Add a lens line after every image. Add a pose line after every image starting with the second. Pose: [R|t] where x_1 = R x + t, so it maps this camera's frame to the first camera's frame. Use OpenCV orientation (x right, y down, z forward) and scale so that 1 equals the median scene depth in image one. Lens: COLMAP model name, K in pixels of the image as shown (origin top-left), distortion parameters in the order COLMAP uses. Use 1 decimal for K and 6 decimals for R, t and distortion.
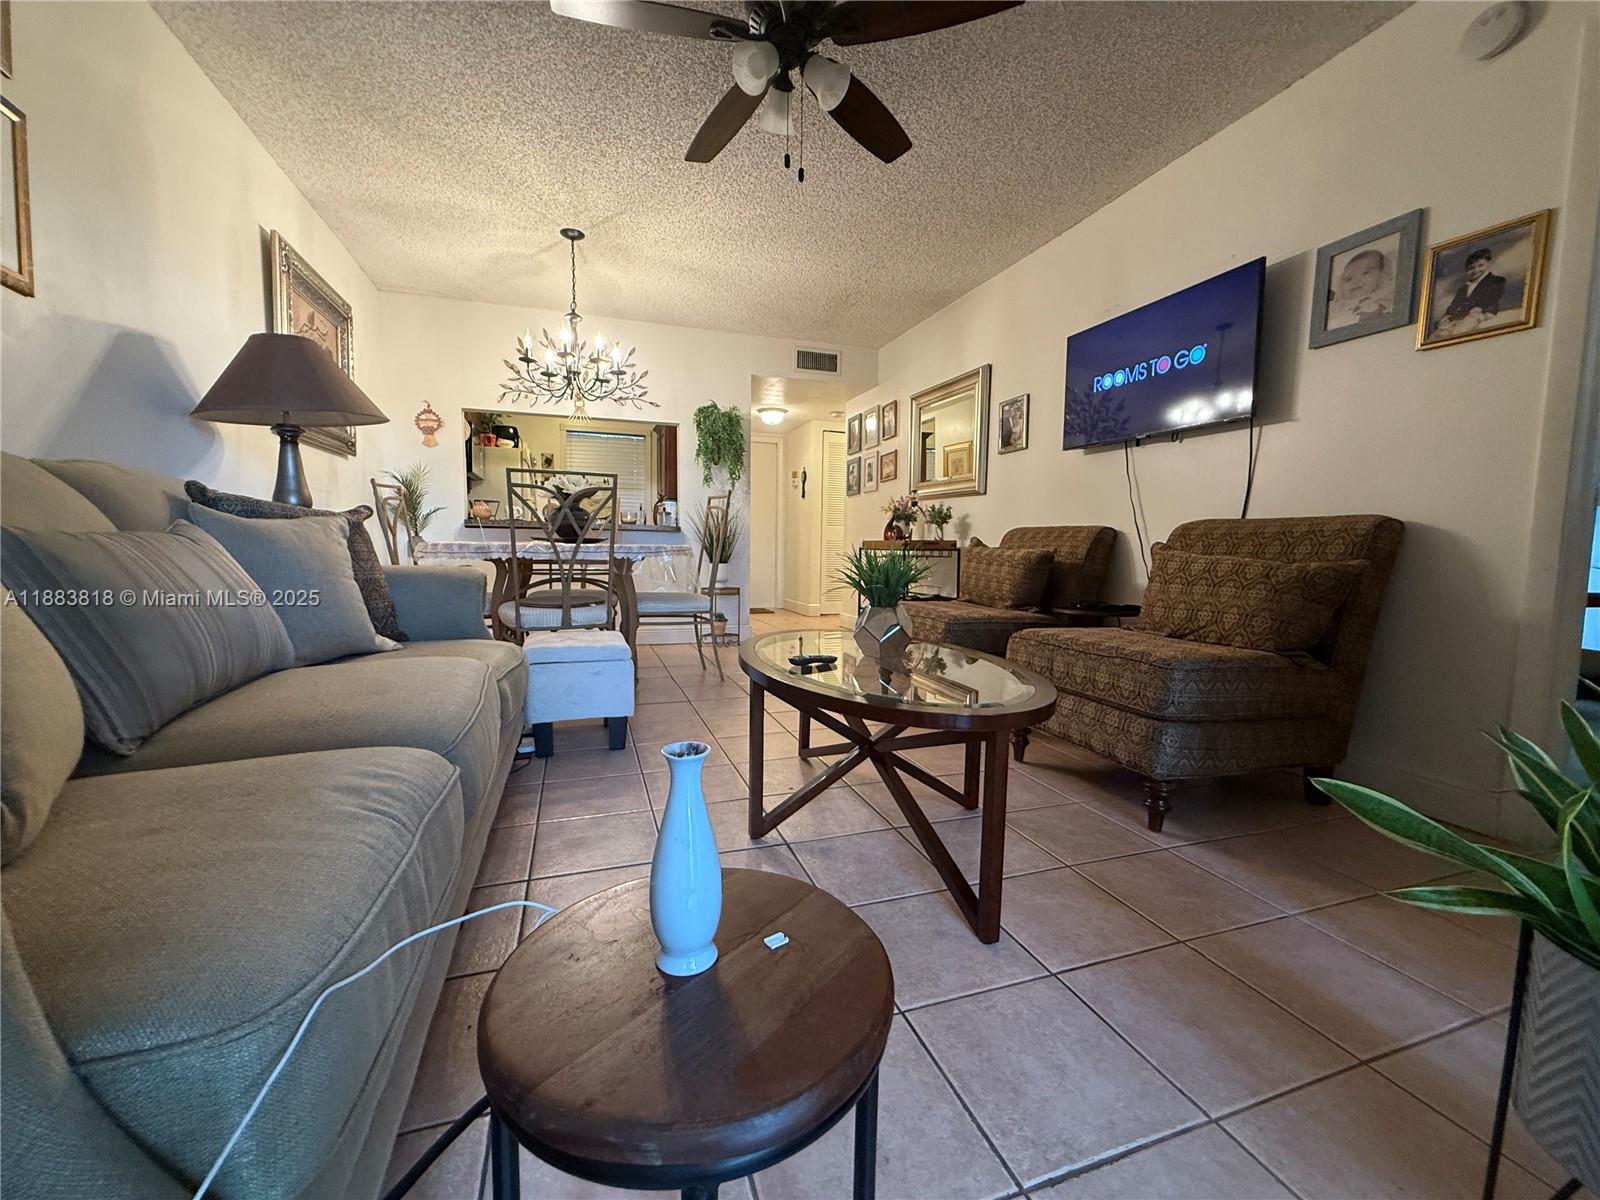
lens RADIAL K [[638.5, 0, 794.9], [0, 638.5, 601.2], [0, 0, 1]] dist [-0.000165, 0.000130]
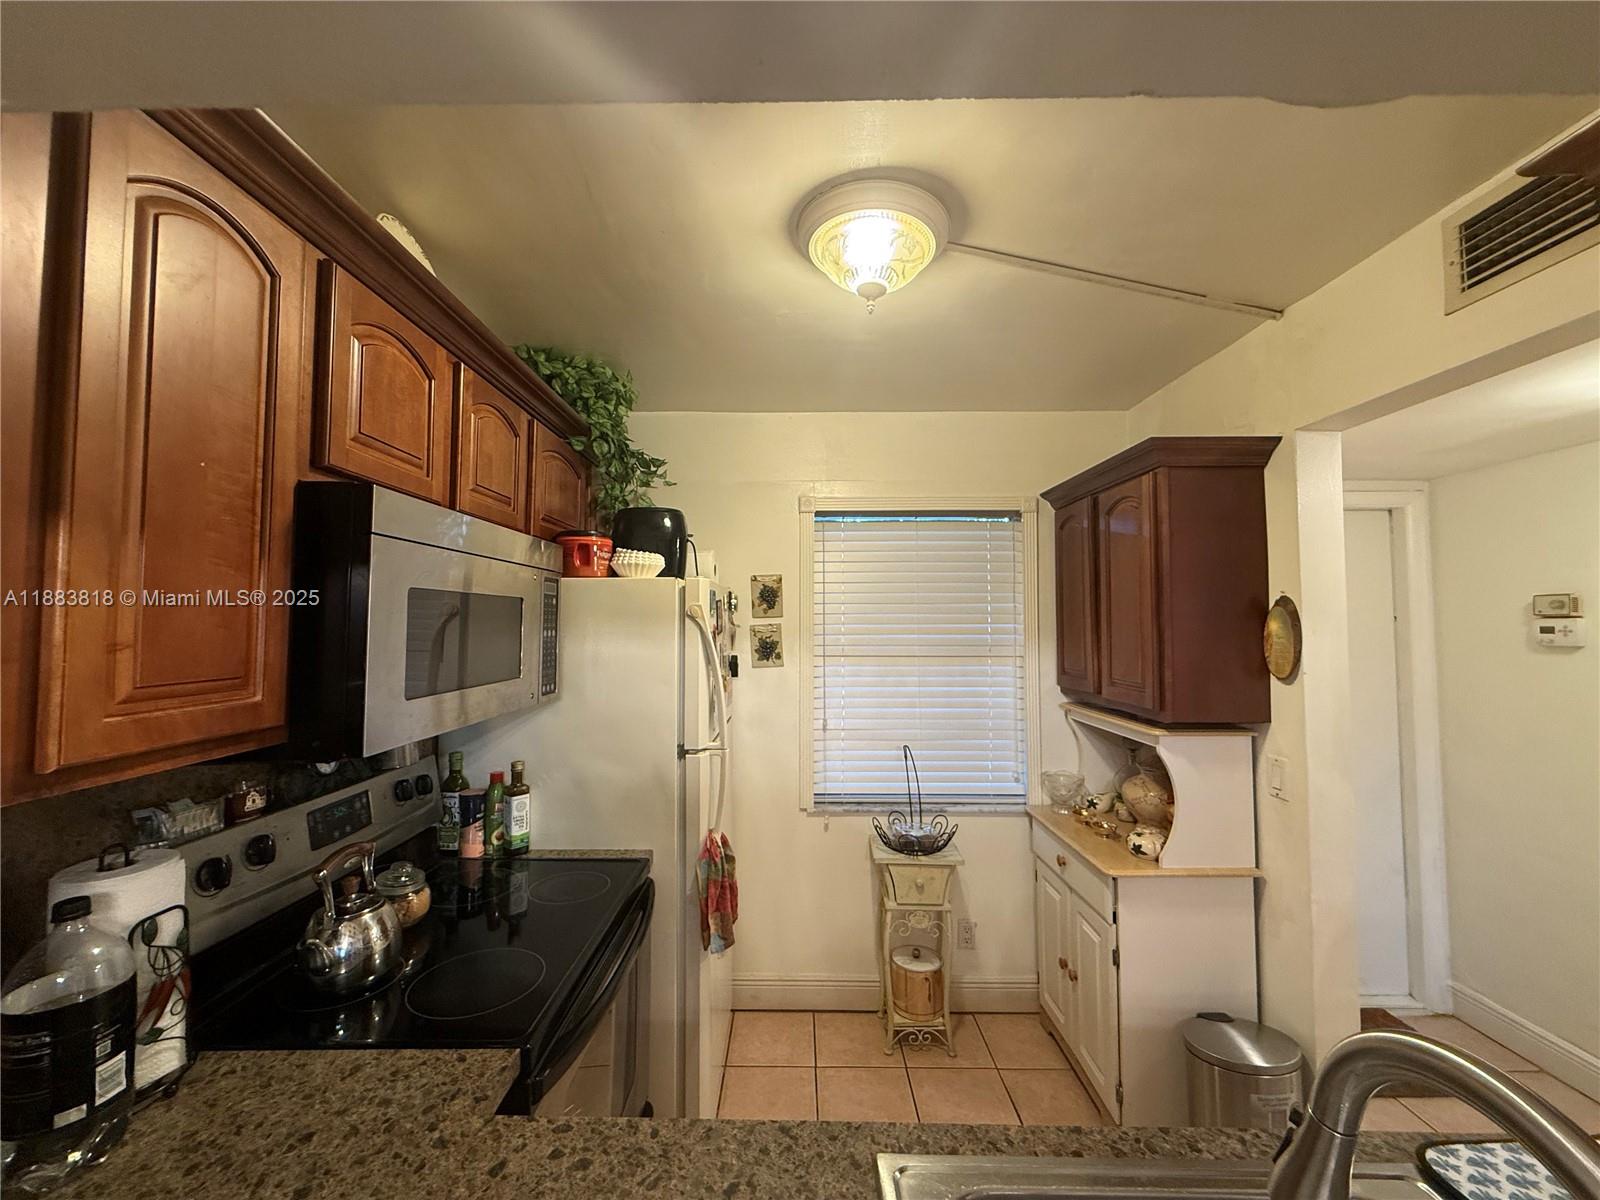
lens RADIAL K [[637.3, 0, 795.3], [0, 637.3, 598.8], [0, 0, 1]] dist [-0.001373, 0.000098]
pose [[0.944413, -0.023117, -0.327948, -0.274574], [-0.019215, 0.991938, -0.125256, -0.187319], [0.328200, 0.124595, 0.936355, 0.718728]]
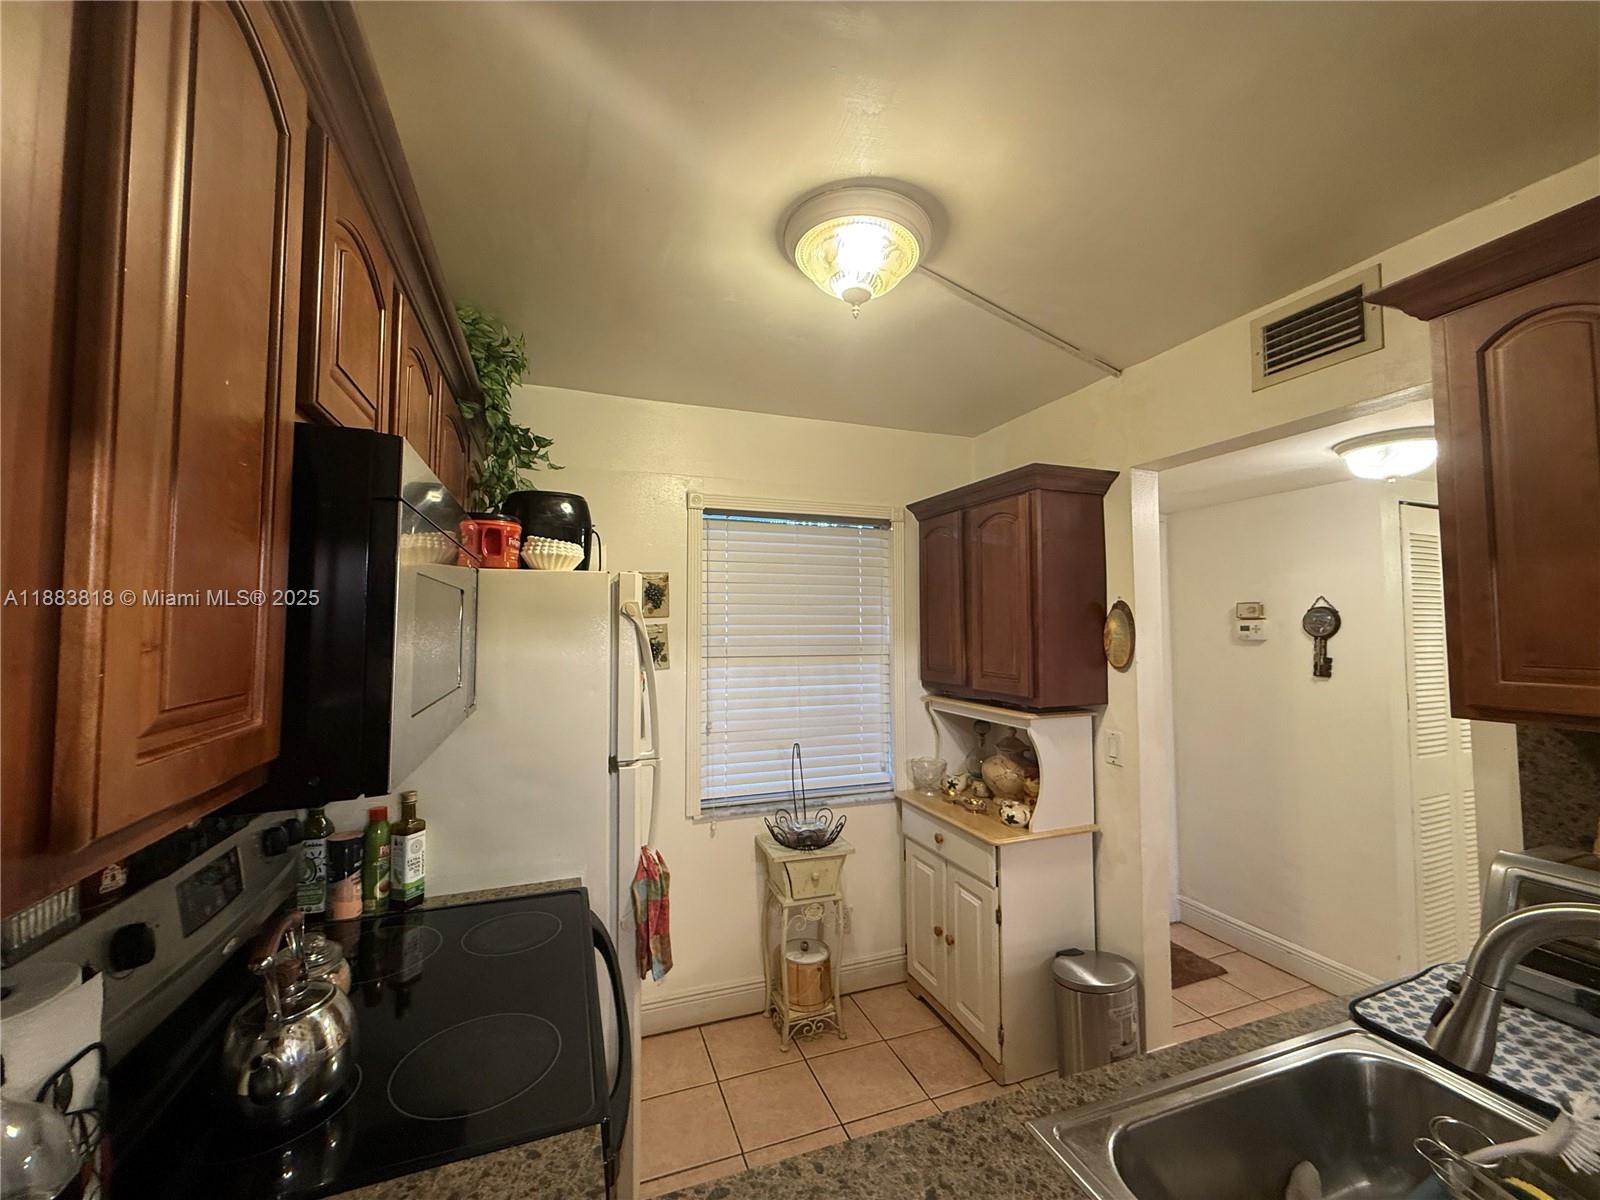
lens RADIAL K [[637.3, 0, 795.3], [0, 637.3, 598.8], [0, 0, 1]] dist [-0.001373, 0.000098]
pose [[0.999635, -0.010982, 0.024697, -0.347545], [0.014134, 0.991245, -0.131275, -0.185744], [-0.023039, 0.131576, 0.991038, 0.711867]]
